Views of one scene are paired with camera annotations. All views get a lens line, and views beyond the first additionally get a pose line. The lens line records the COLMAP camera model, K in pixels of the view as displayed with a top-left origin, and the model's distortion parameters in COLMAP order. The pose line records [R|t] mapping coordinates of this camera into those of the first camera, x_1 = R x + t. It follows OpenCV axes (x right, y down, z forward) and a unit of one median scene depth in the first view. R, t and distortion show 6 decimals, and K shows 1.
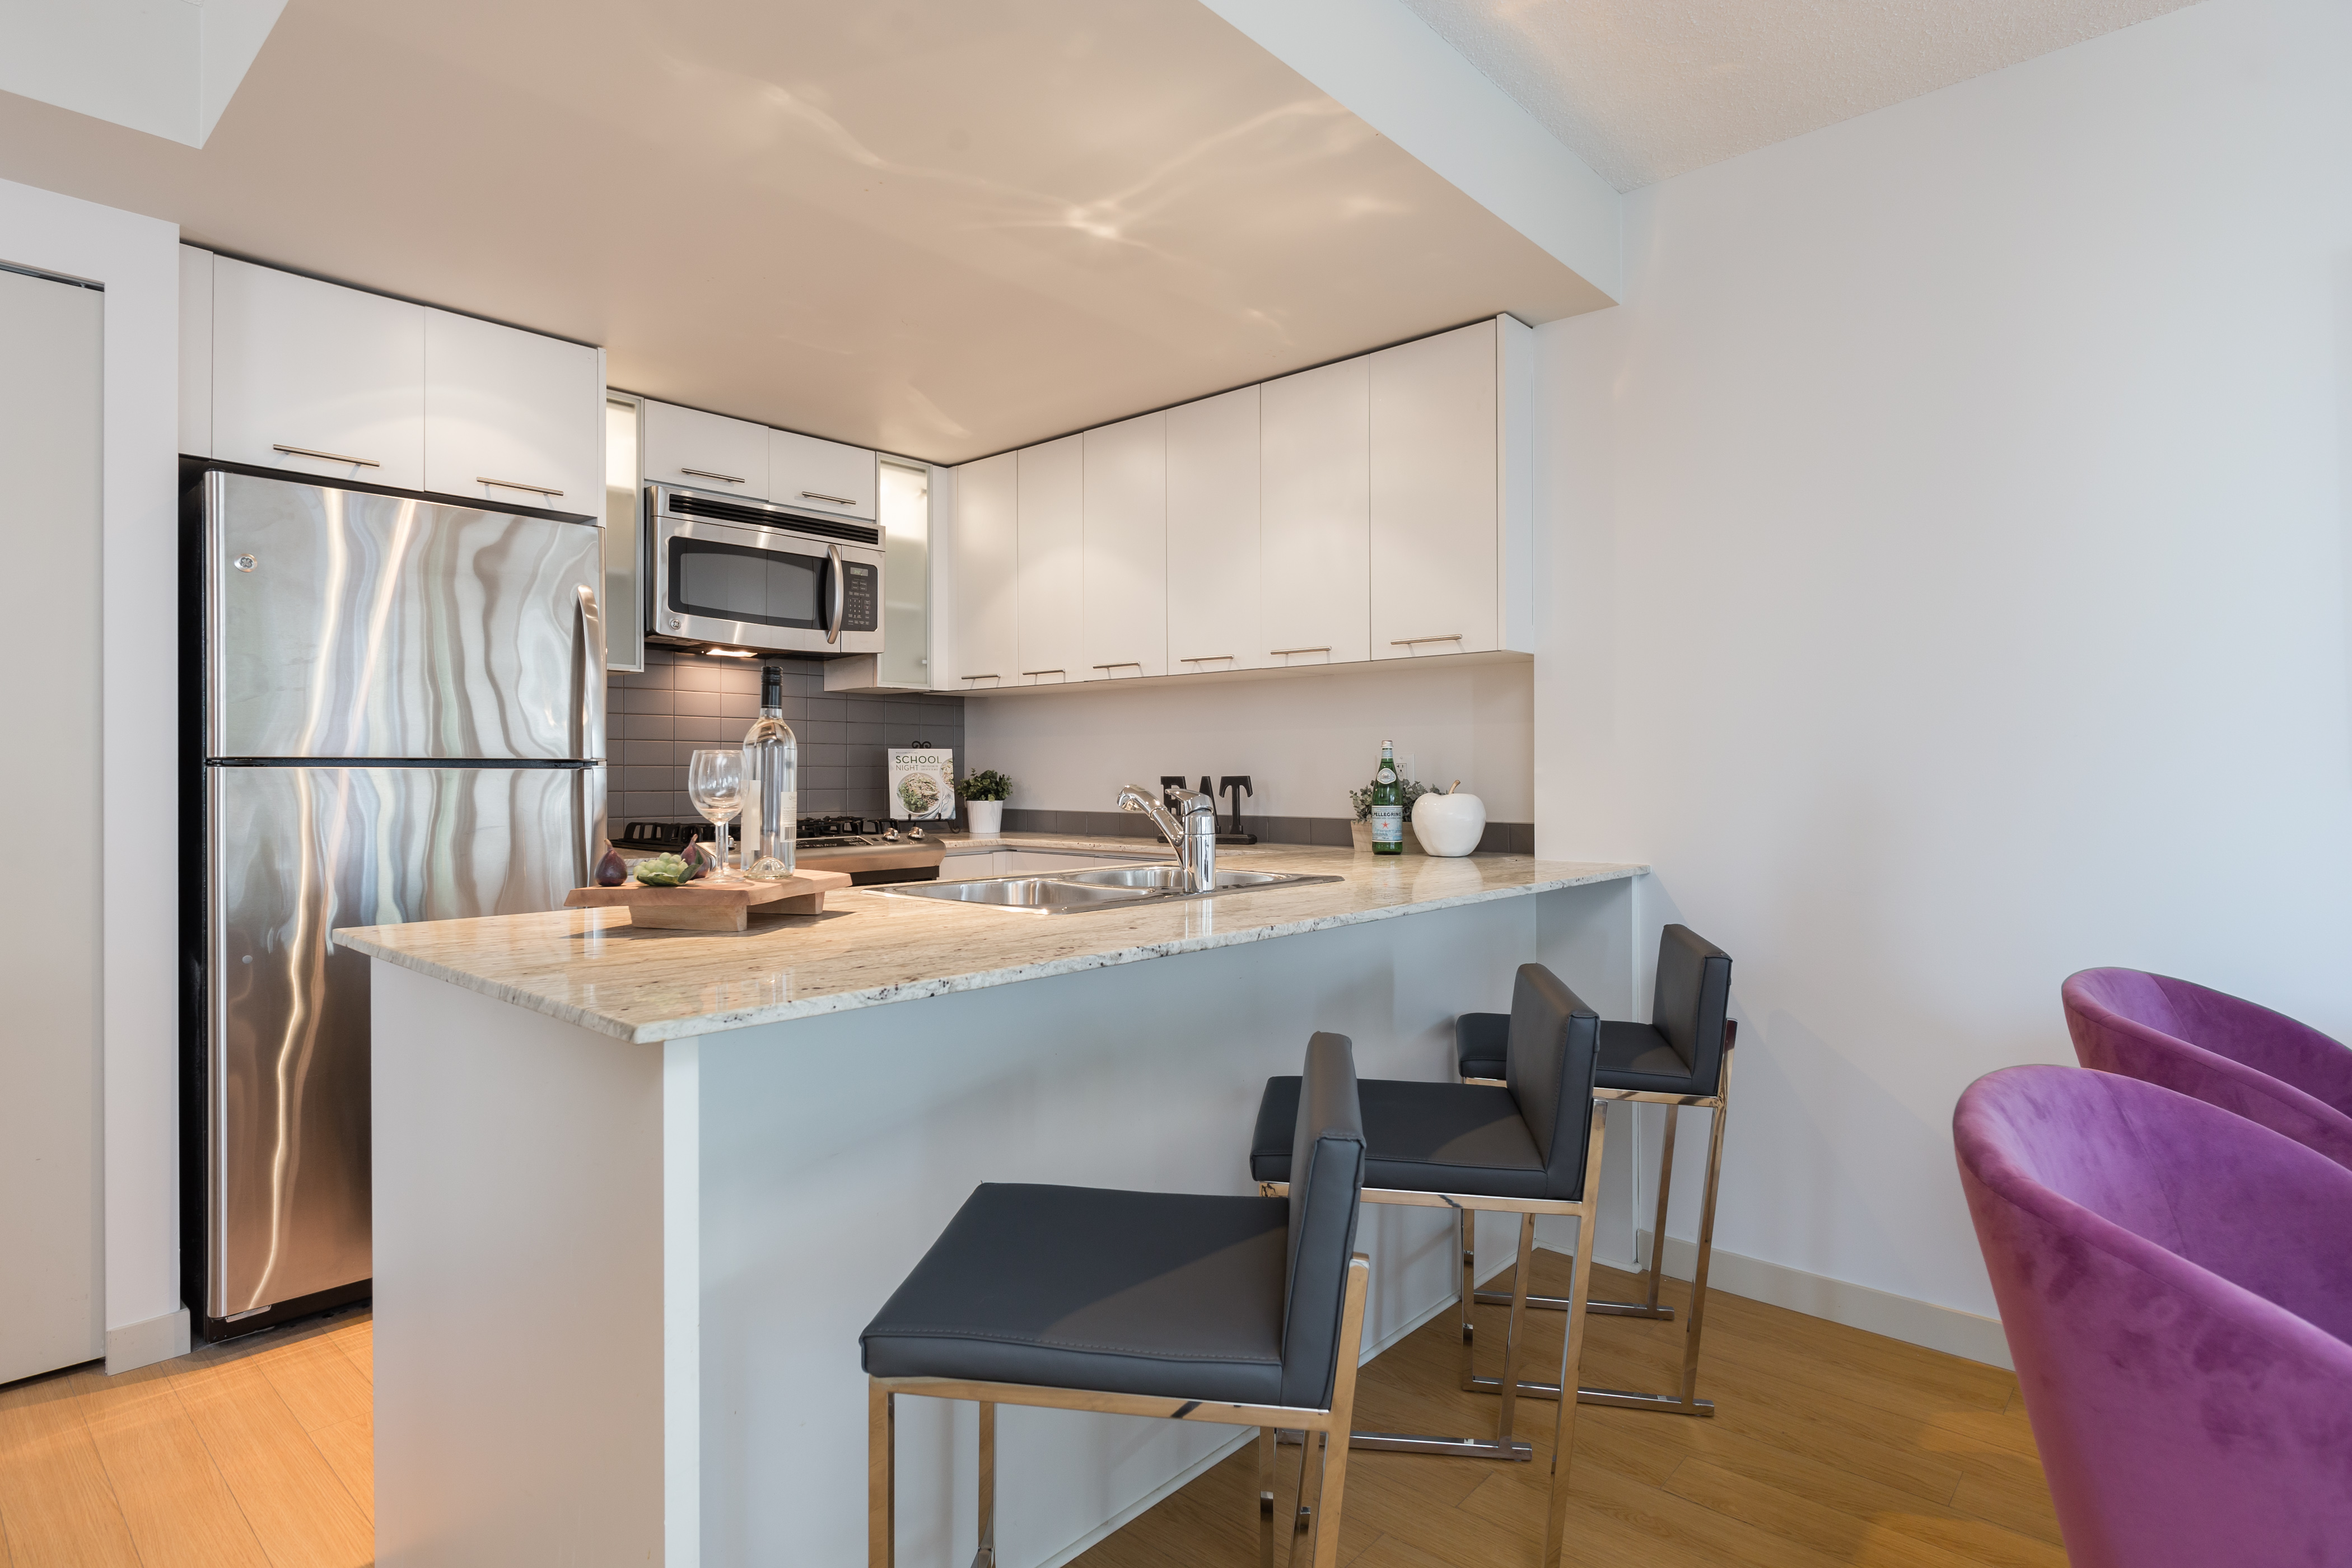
lens RADIAL K [[1217.0, 0, 1171.4], [0, 1217.0, 770.7], [0, 0, 1]] dist [-0.001890, -0.002743]
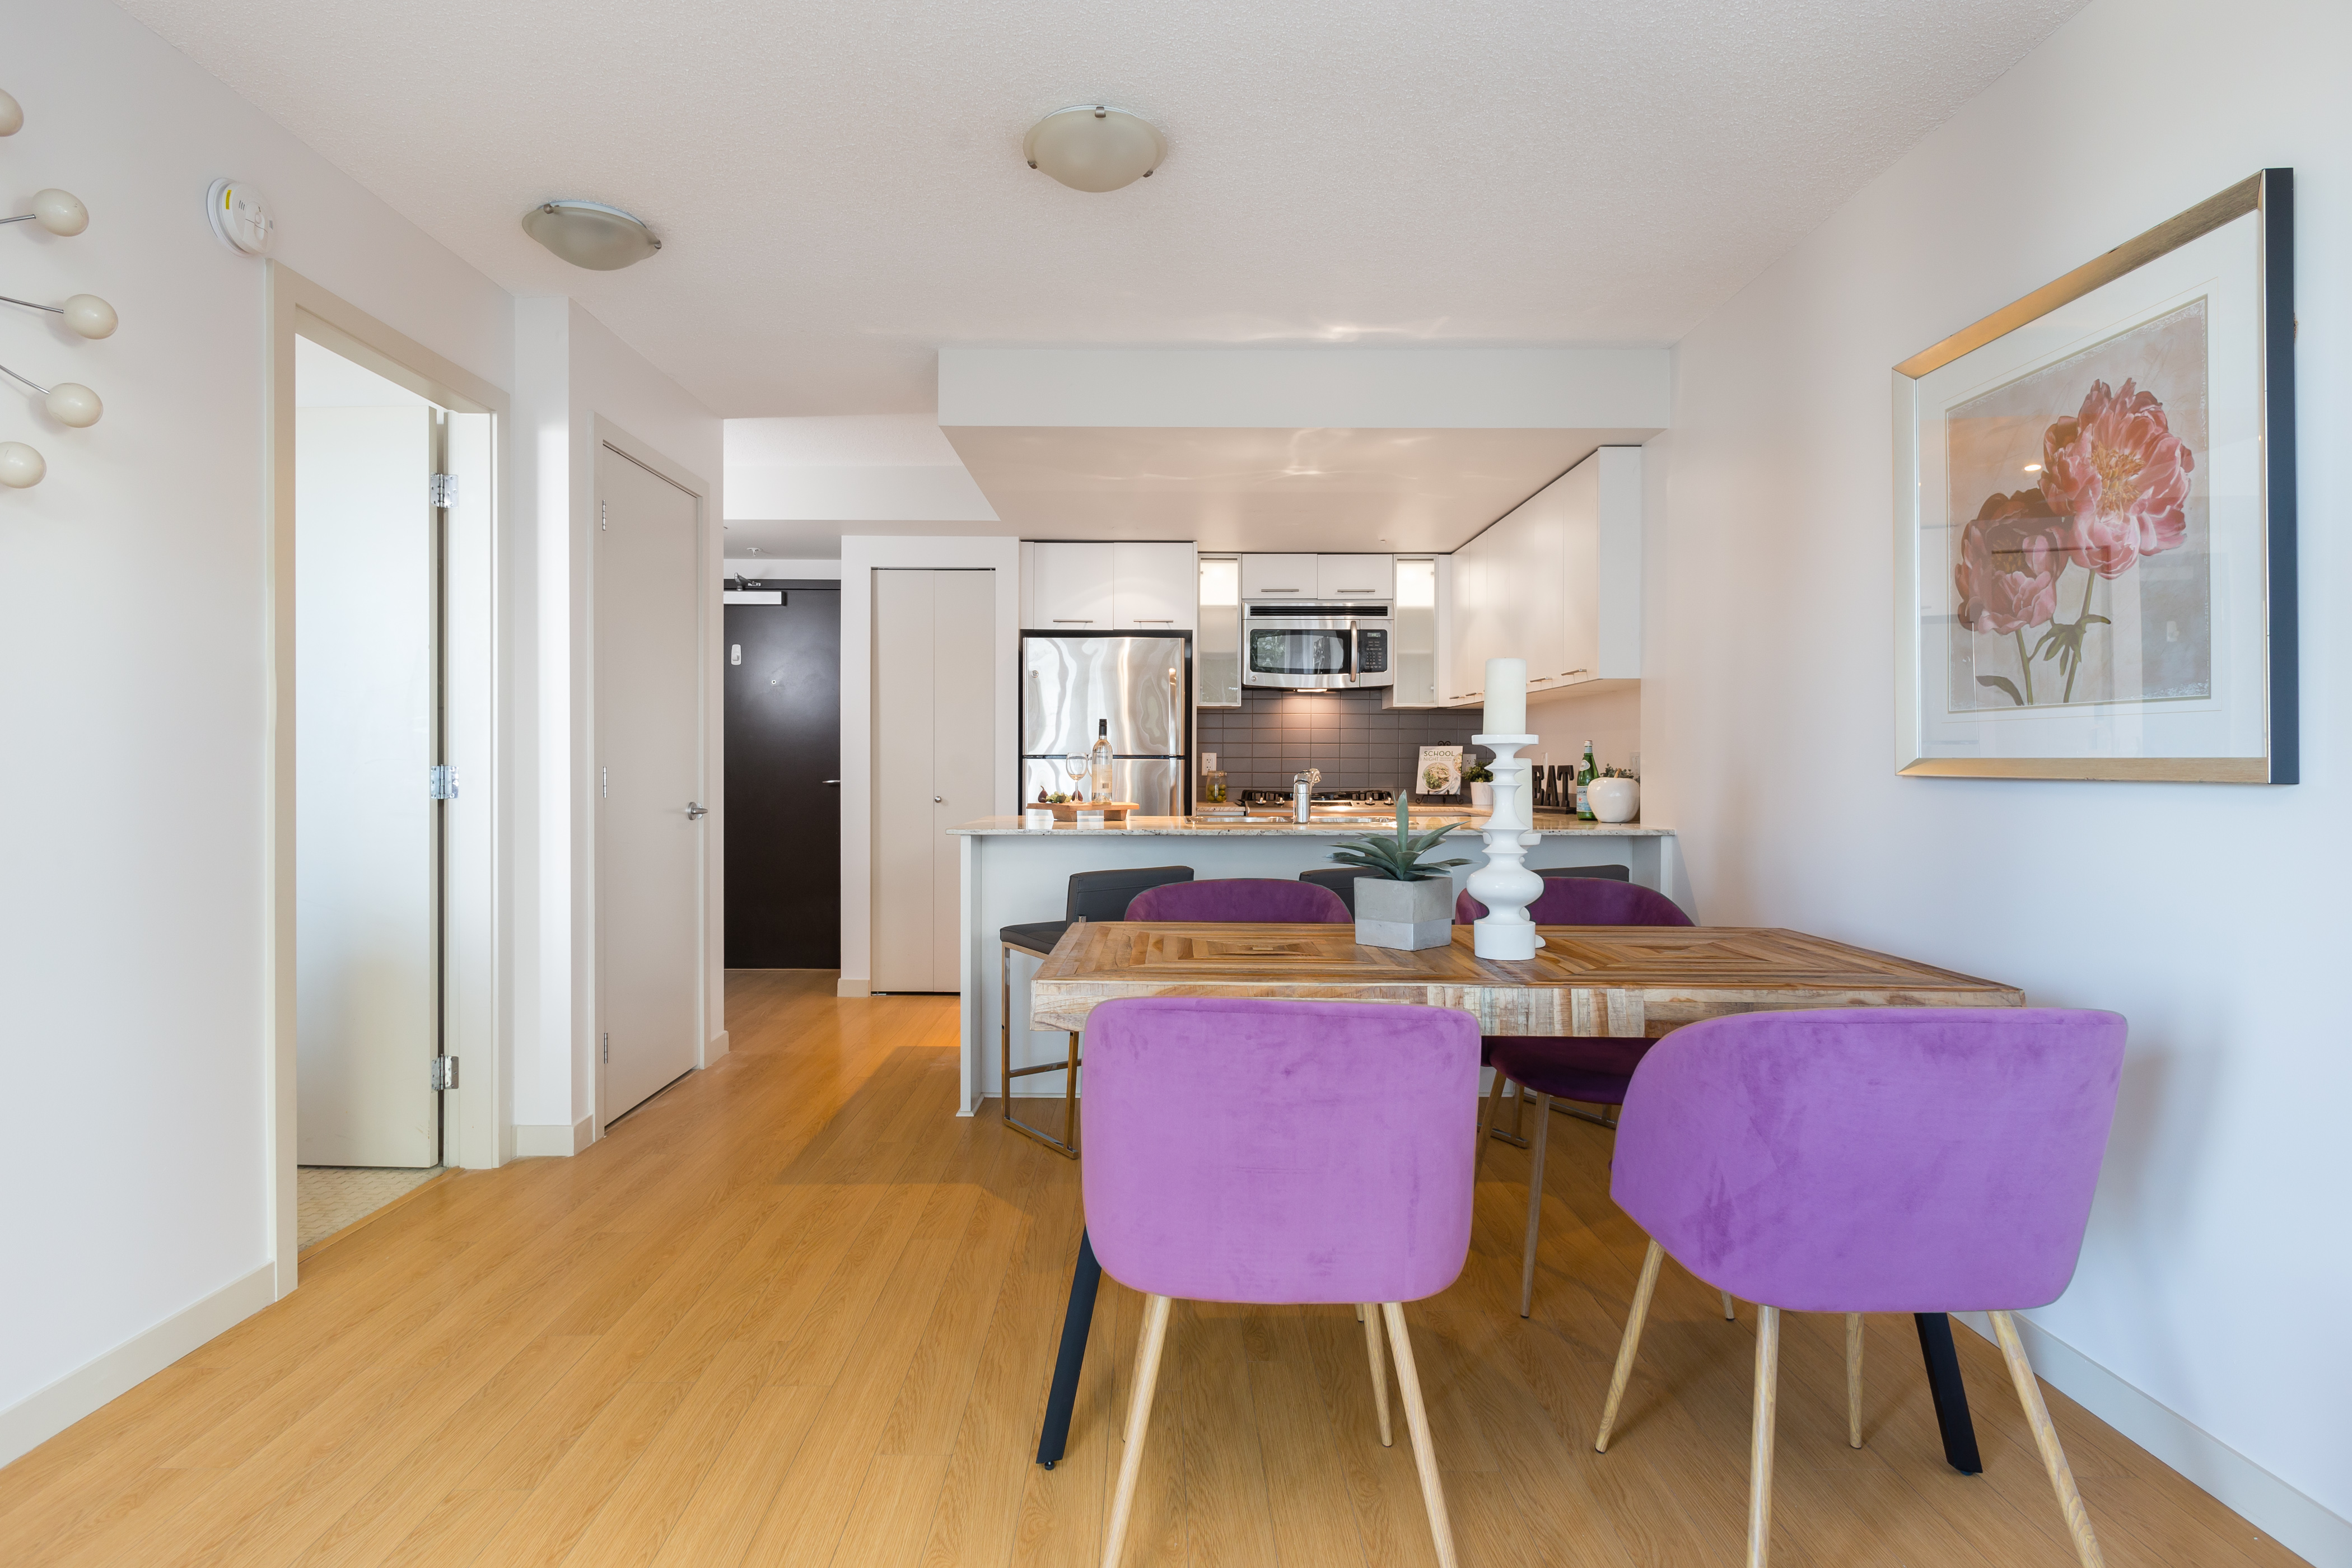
lens RADIAL K [[1217.0, 0, 1159.9], [0, 1217.0, 771.8], [0, 0, 1]] dist [-0.001890, -0.002743]
pose [[0.673543, 0.009018, -0.739093, 0.820322], [-0.002725, 0.999949, 0.009718, -0.000752], [0.739143, -0.004531, 0.673533, -0.303462]]
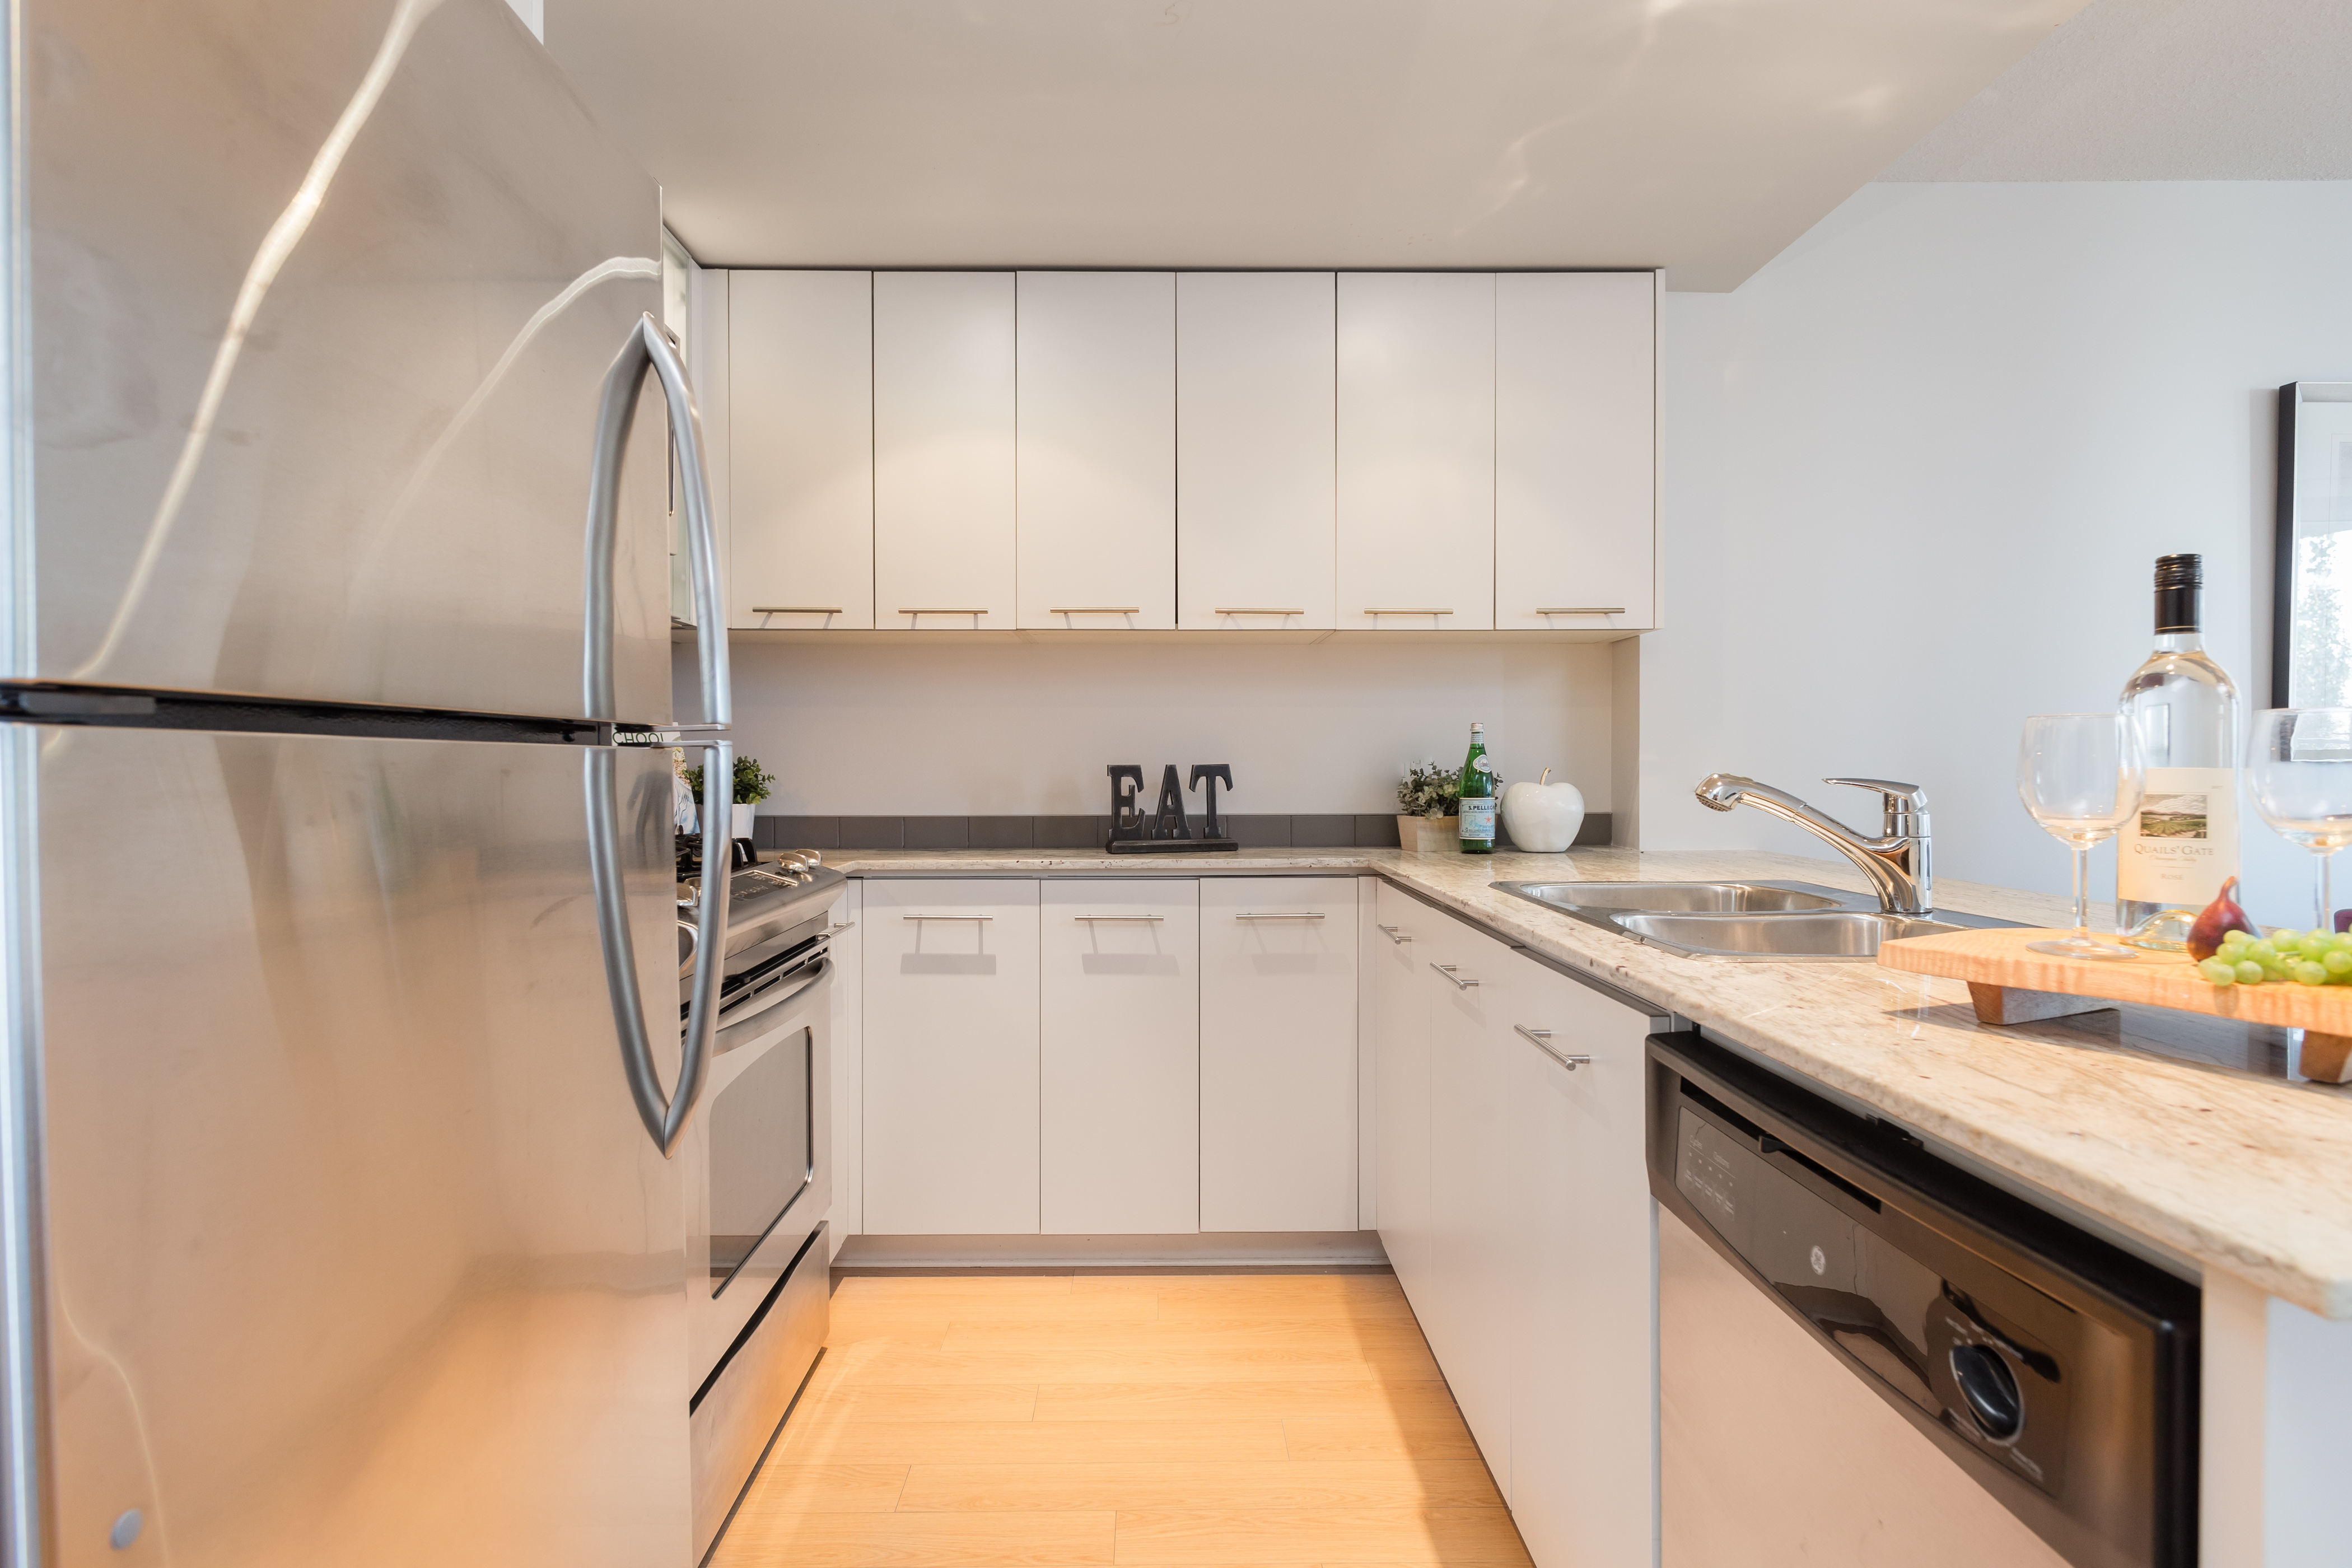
lens RADIAL K [[1217.0, 0, 1162.8], [0, 1217.0, 774.6], [0, 0, 1]] dist [-0.001890, -0.002743]
pose [[0.739892, -0.006725, 0.672692, -0.530347], [-0.000476, 0.999945, 0.010520, 0.002933], [-0.672725, -0.008105, 0.739848, 0.466476]]
